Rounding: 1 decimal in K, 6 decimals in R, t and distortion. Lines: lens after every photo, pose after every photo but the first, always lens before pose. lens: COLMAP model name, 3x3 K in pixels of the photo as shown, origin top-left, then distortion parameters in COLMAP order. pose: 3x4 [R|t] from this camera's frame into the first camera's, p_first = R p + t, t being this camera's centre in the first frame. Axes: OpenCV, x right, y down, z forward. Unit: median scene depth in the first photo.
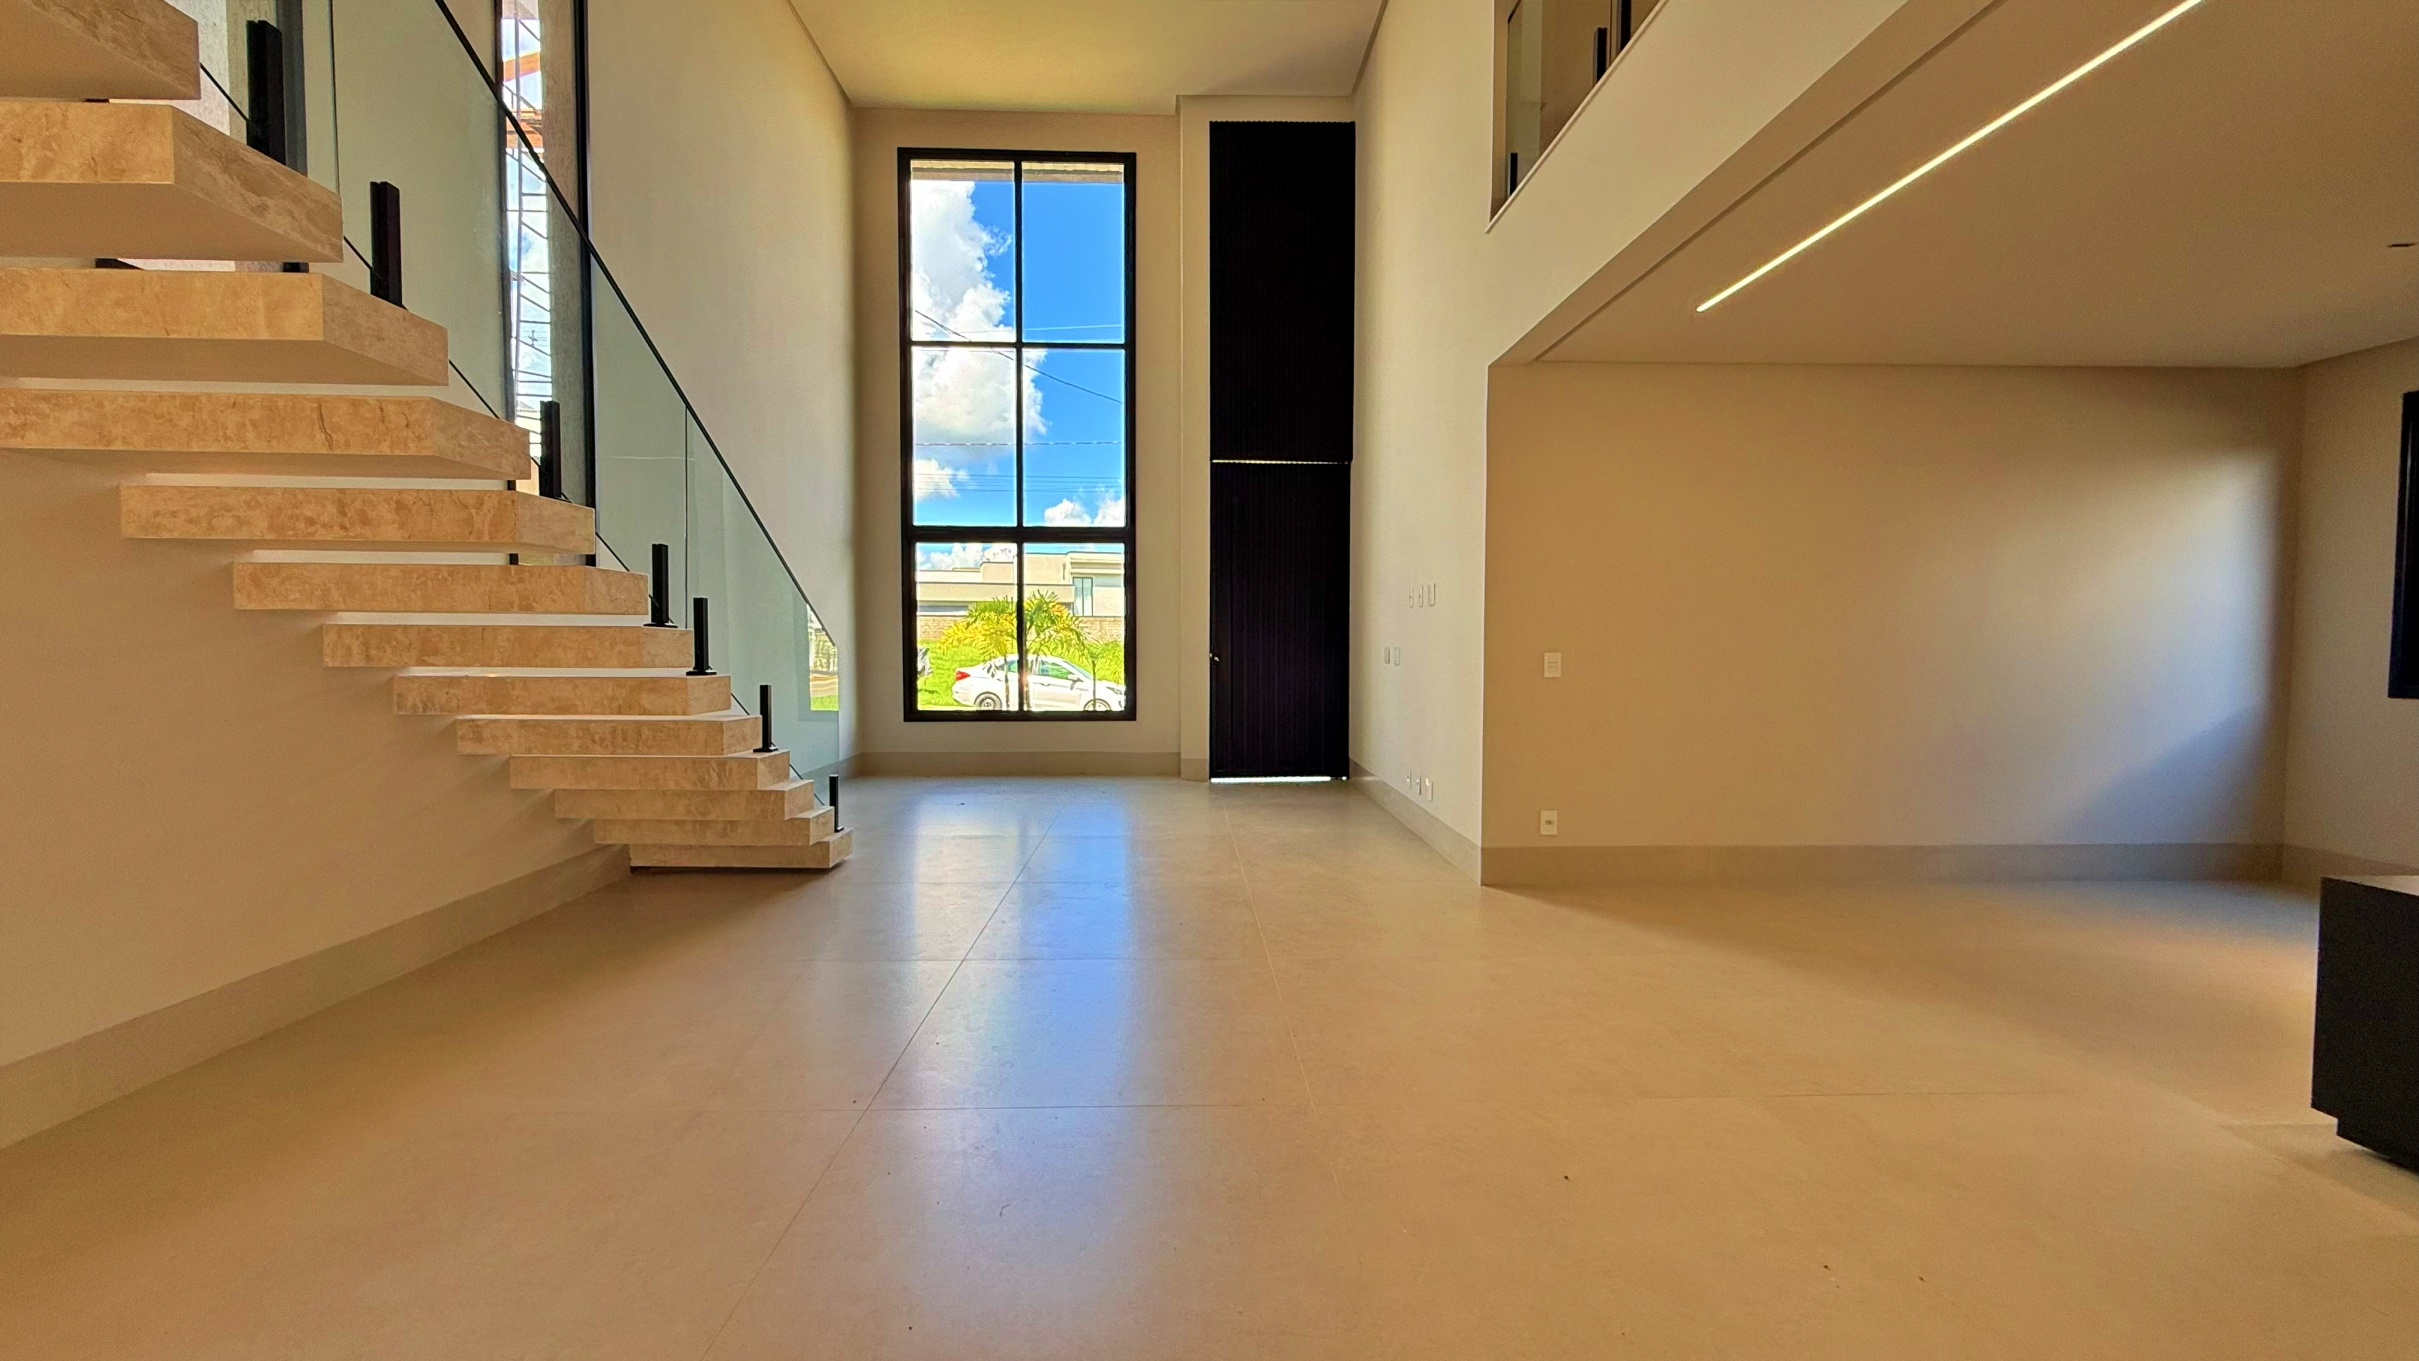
lens RADIAL K [[966.0, 0, 1203.6], [0, 966.0, 682.4], [0, 0, 1]] dist [0.000541, -0.000173]
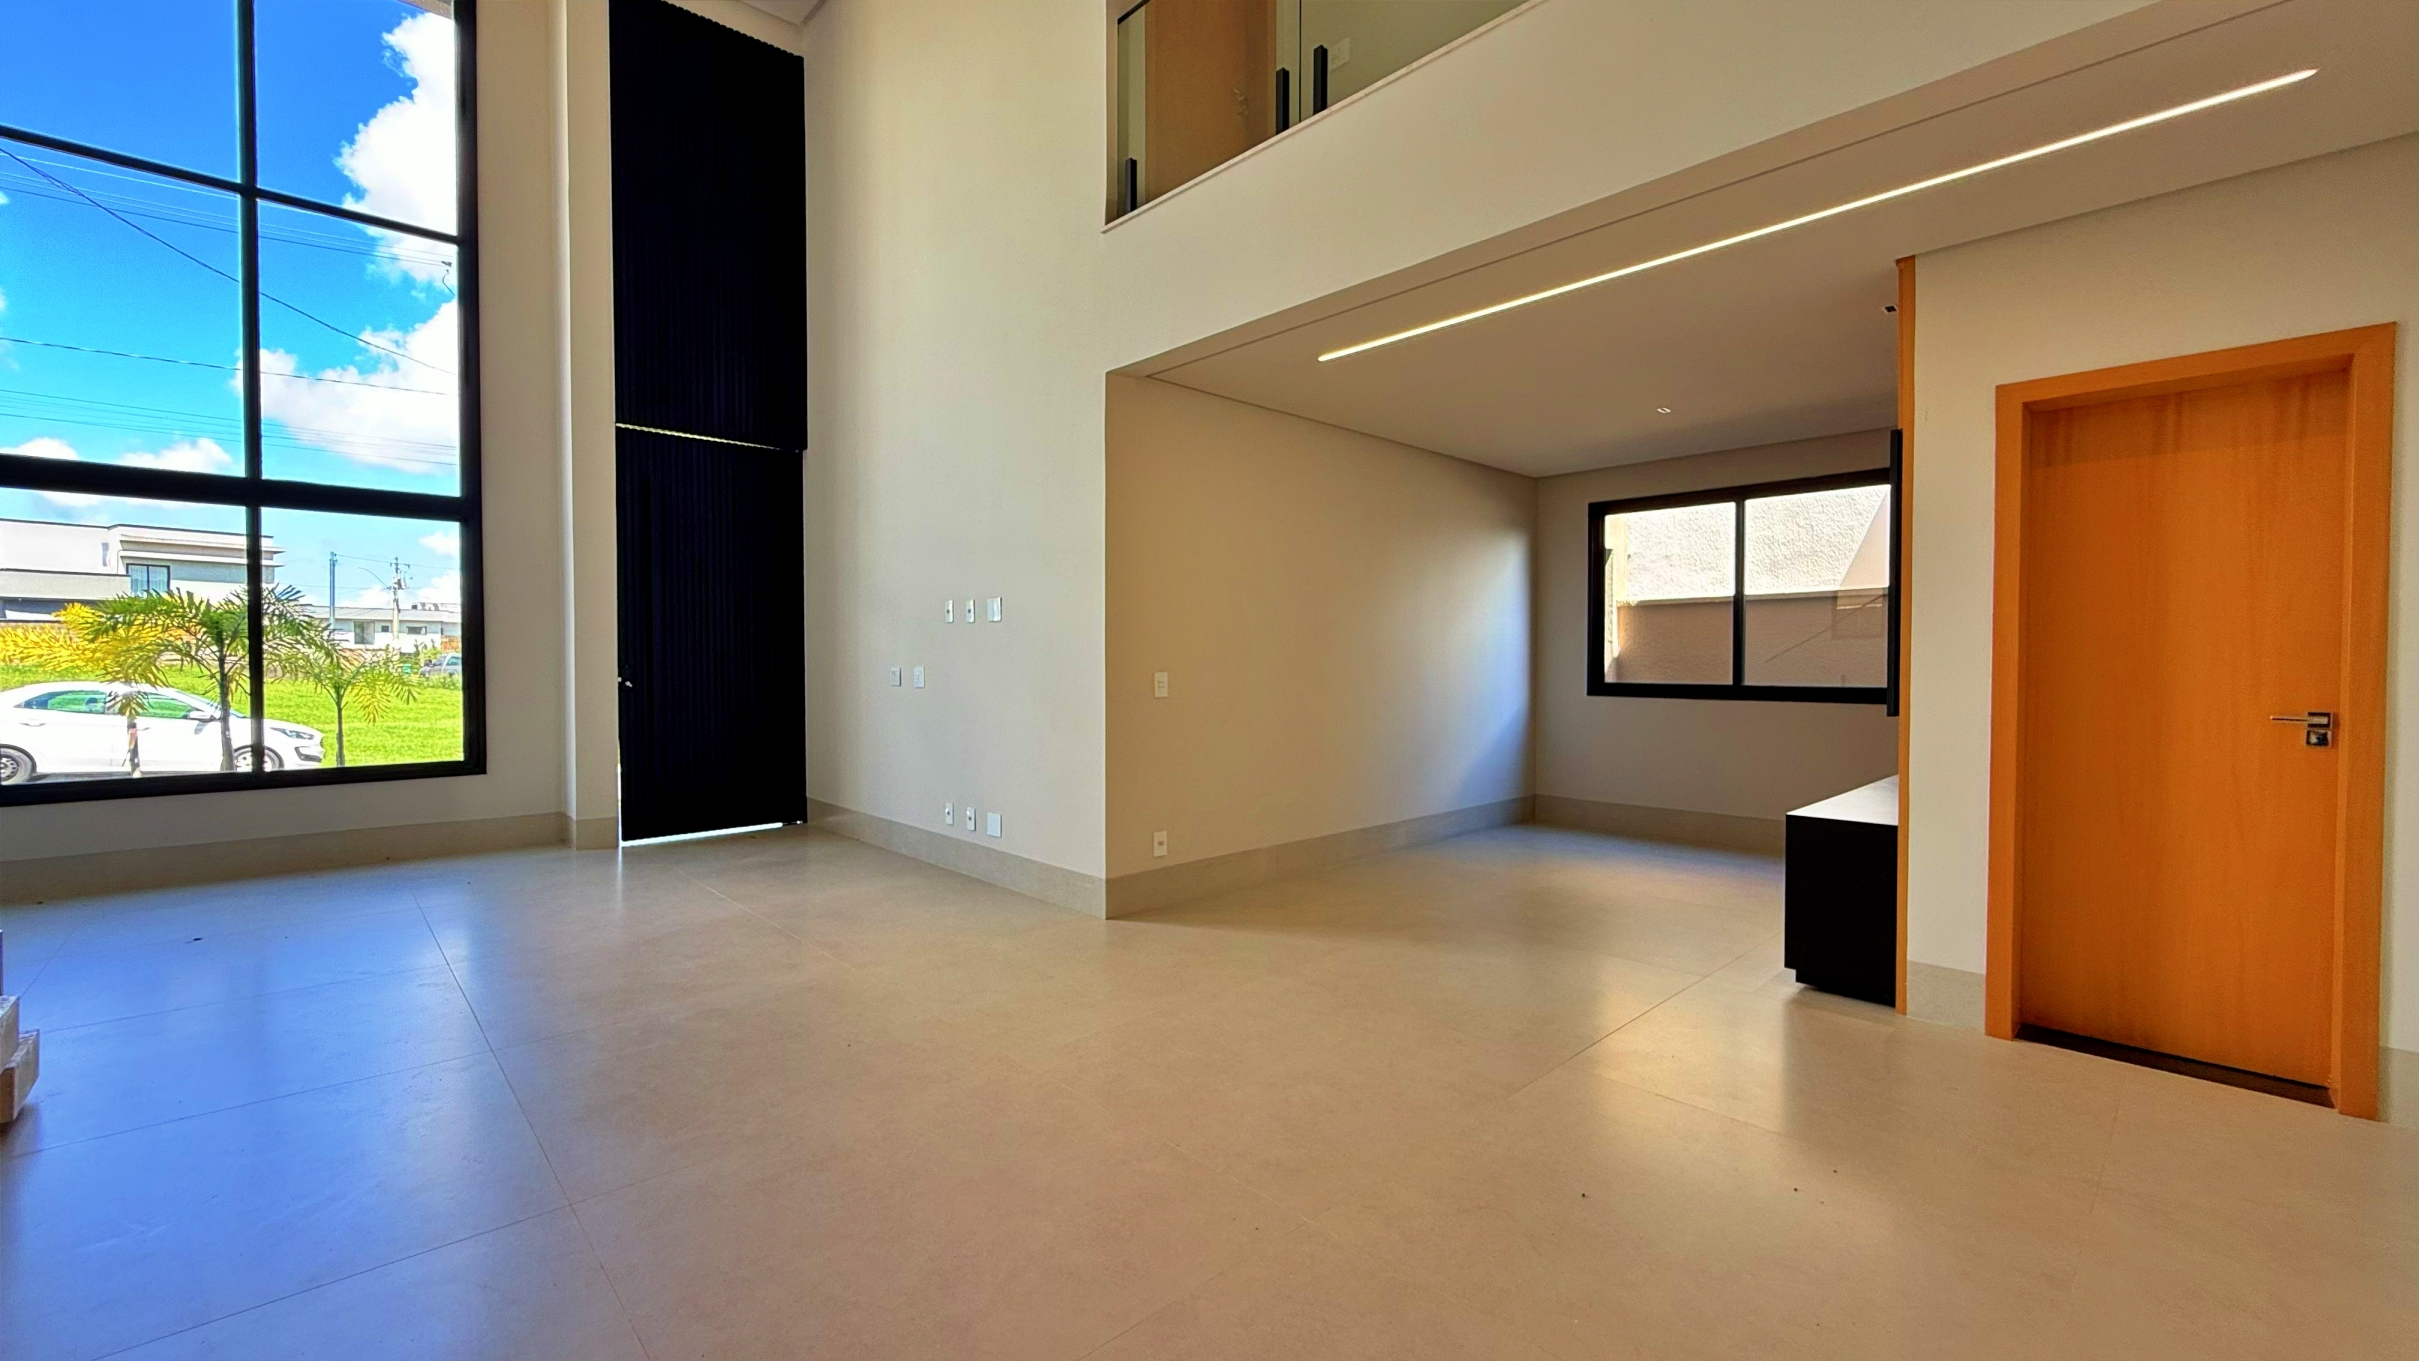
lens RADIAL K [[966.0, 0, 1210.3], [0, 966.0, 675.9], [0, 0, 1]] dist [0.000541, -0.000173]
pose [[0.747110, -0.013518, 0.664563, -0.153797], [0.030287, 0.999447, -0.013719, -0.006880], [-0.664010, 0.030377, 0.747106, 0.131051]]
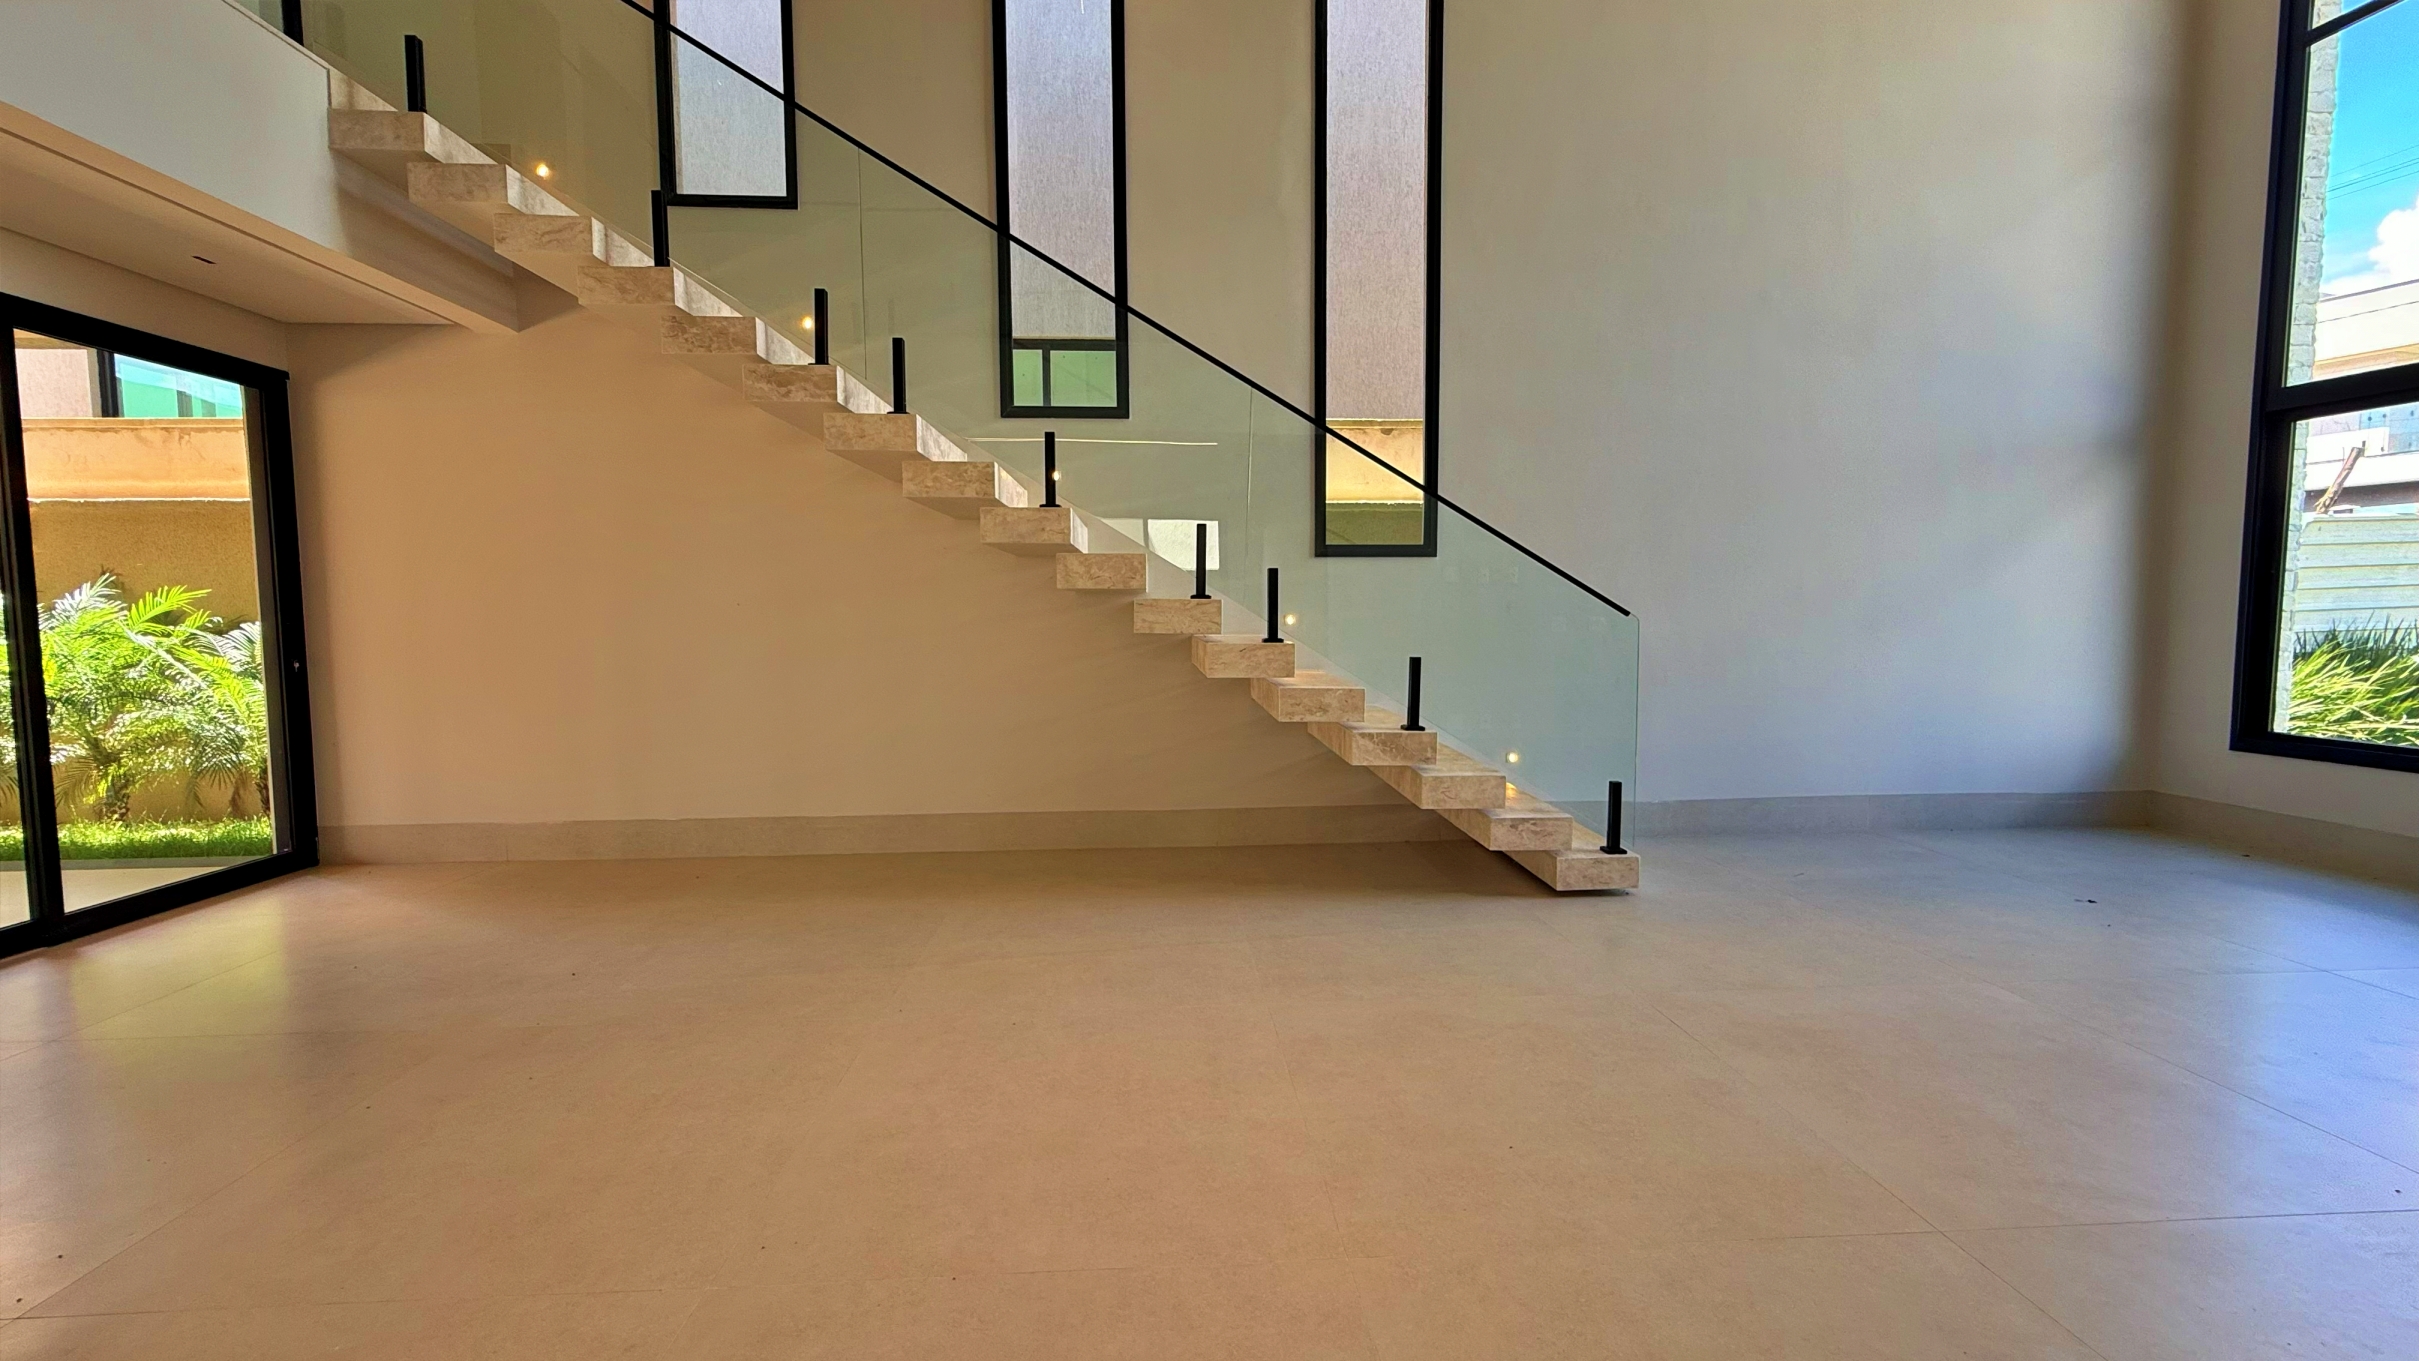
lens RADIAL K [[966.0, 0, 1206.4], [0, 966.0, 684.4], [0, 0, 1]] dist [0.000541, -0.000173]
pose [[0.026294, 0.071679, -0.997081, 0.235621], [-0.036471, 0.996831, 0.070699, -0.014856], [0.998989, 0.034505, 0.028825, 0.403244]]
